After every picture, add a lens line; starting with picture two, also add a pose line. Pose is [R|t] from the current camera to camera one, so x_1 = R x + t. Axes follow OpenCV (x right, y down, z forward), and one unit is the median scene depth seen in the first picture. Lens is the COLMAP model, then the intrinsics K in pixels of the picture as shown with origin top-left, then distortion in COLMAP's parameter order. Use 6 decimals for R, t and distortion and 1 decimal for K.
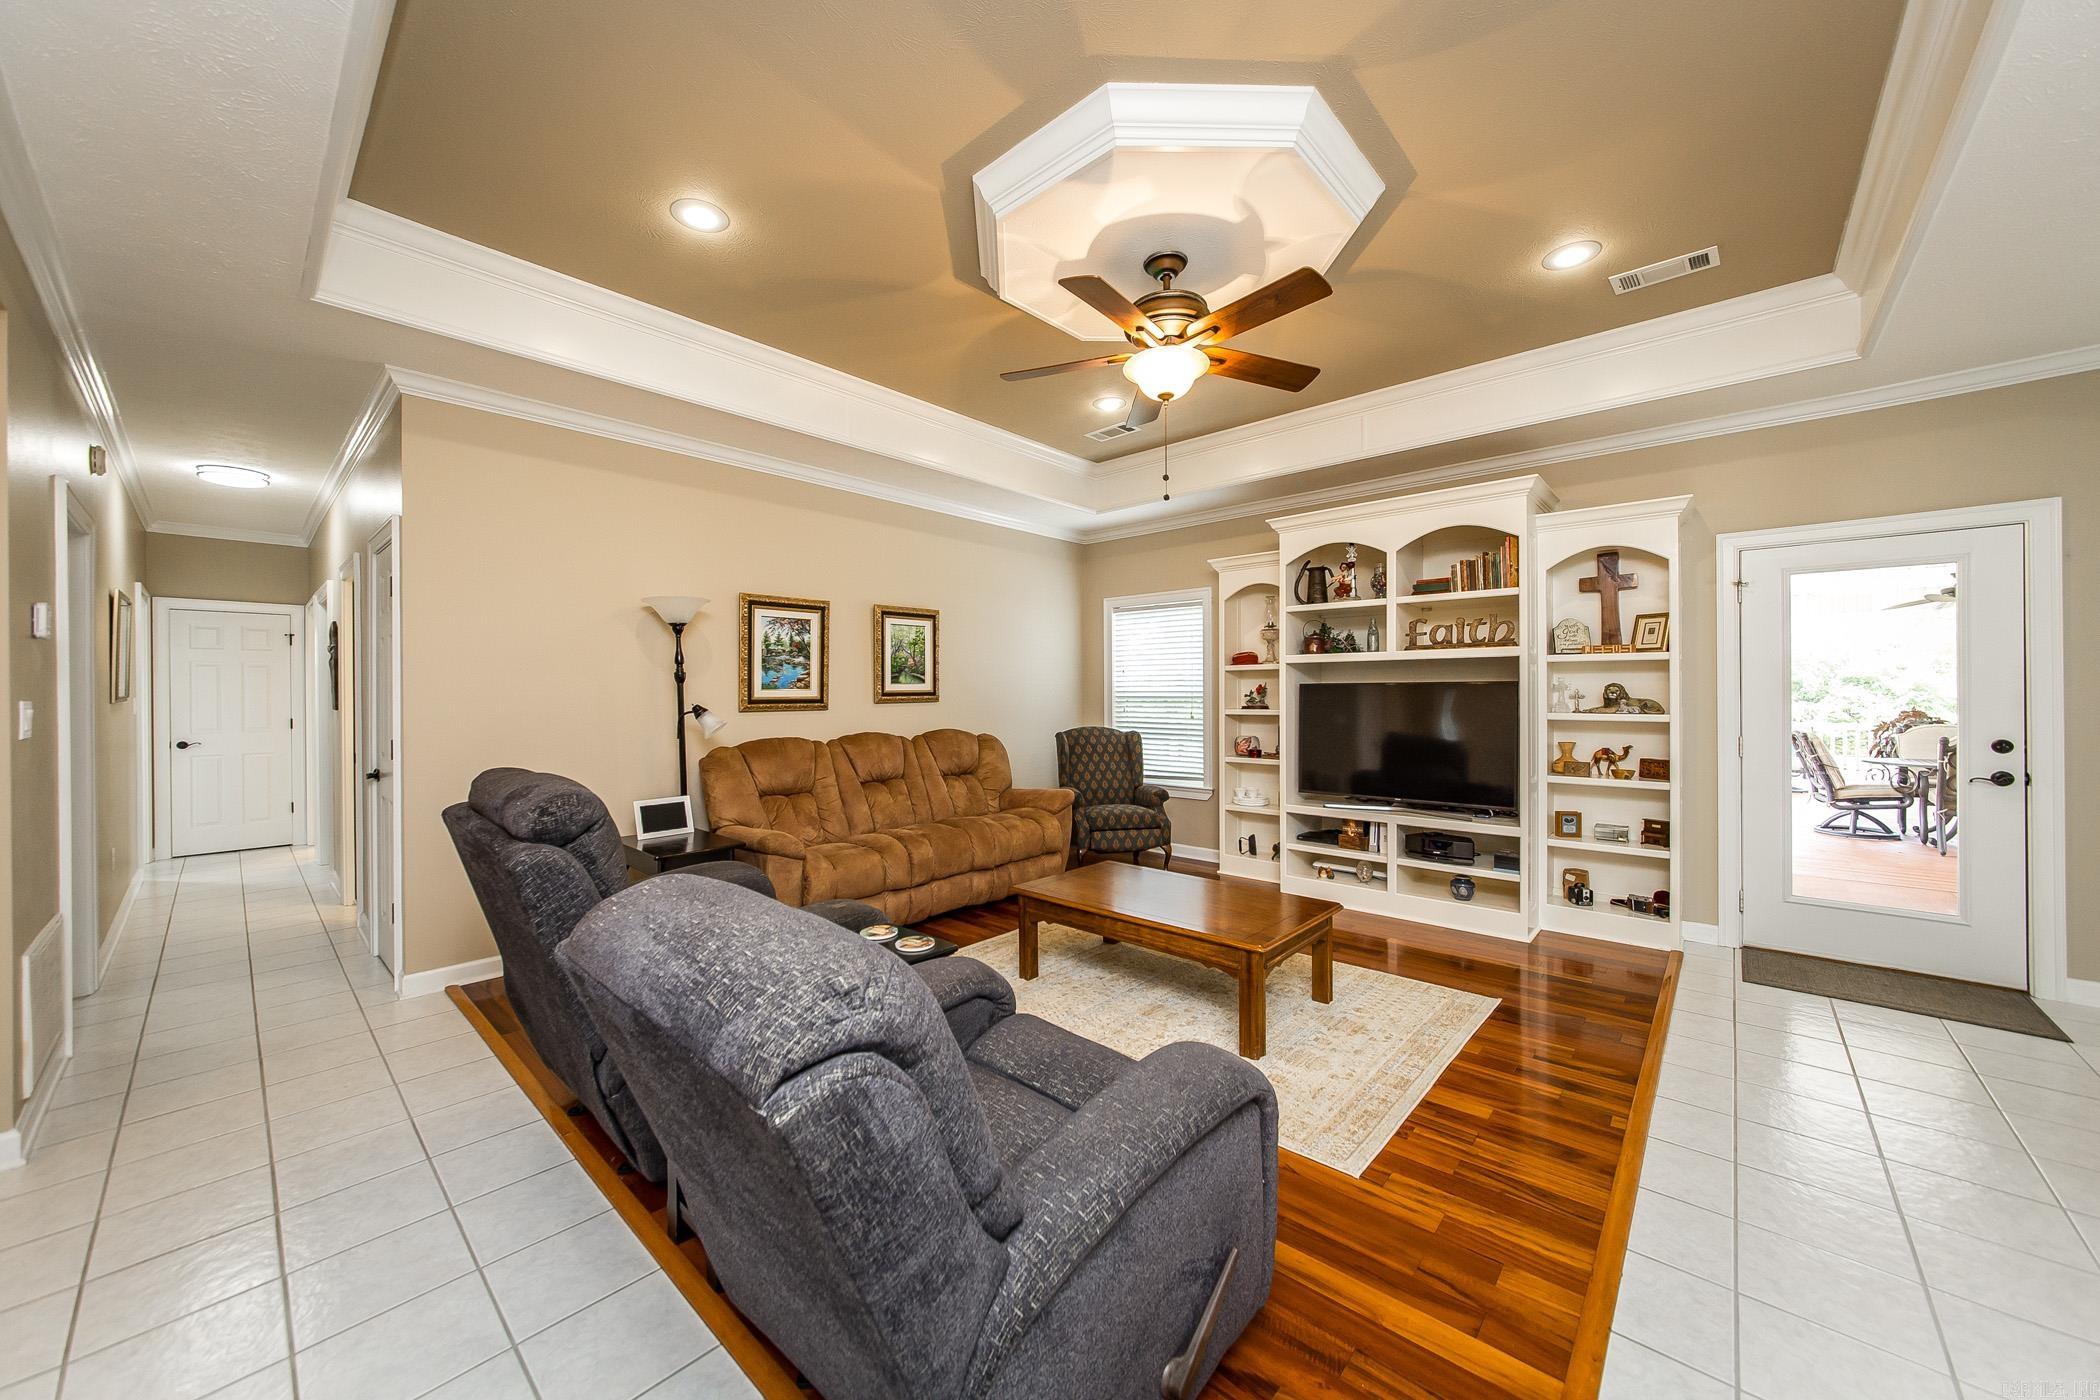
lens RADIAL K [[752.0, 0, 1049.8], [0, 752.0, 695.7], [0, 0, 1]] dist [-0.006564, 0.001978]
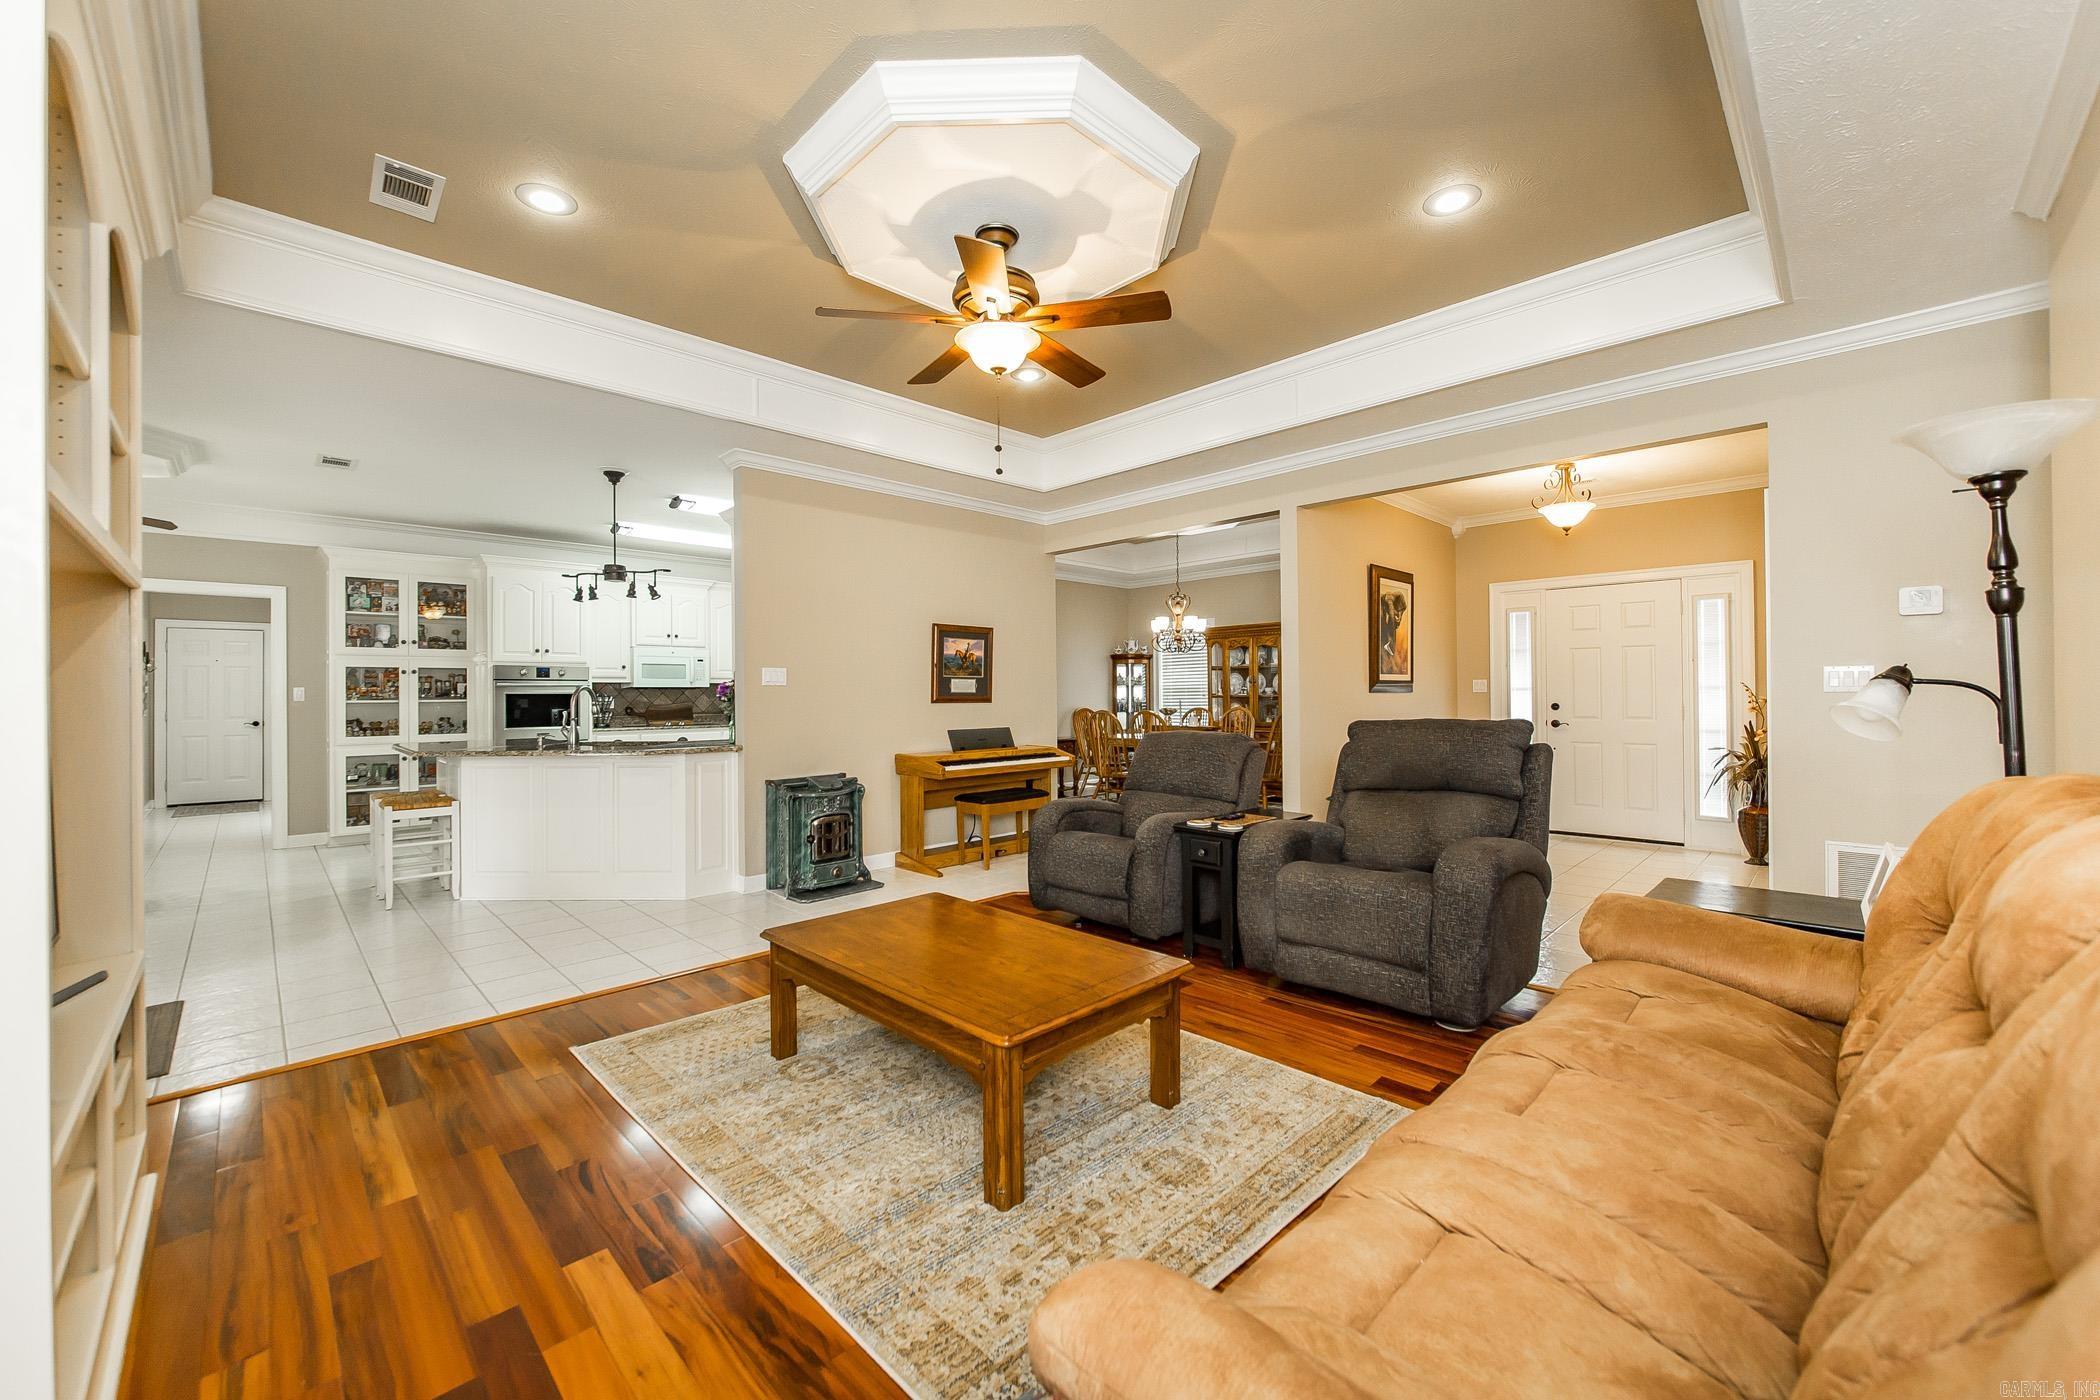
lens RADIAL K [[840.7, 0, 1025.7], [0, 840.7, 685.4], [0, 0, 1]] dist [0.003196, -0.000032]
pose [[-0.995359, 0.013642, 0.095261, 0.011116], [0.012904, 0.999882, -0.008360, 0.017584], [-0.095364, -0.007092, -0.995417, 1.288148]]
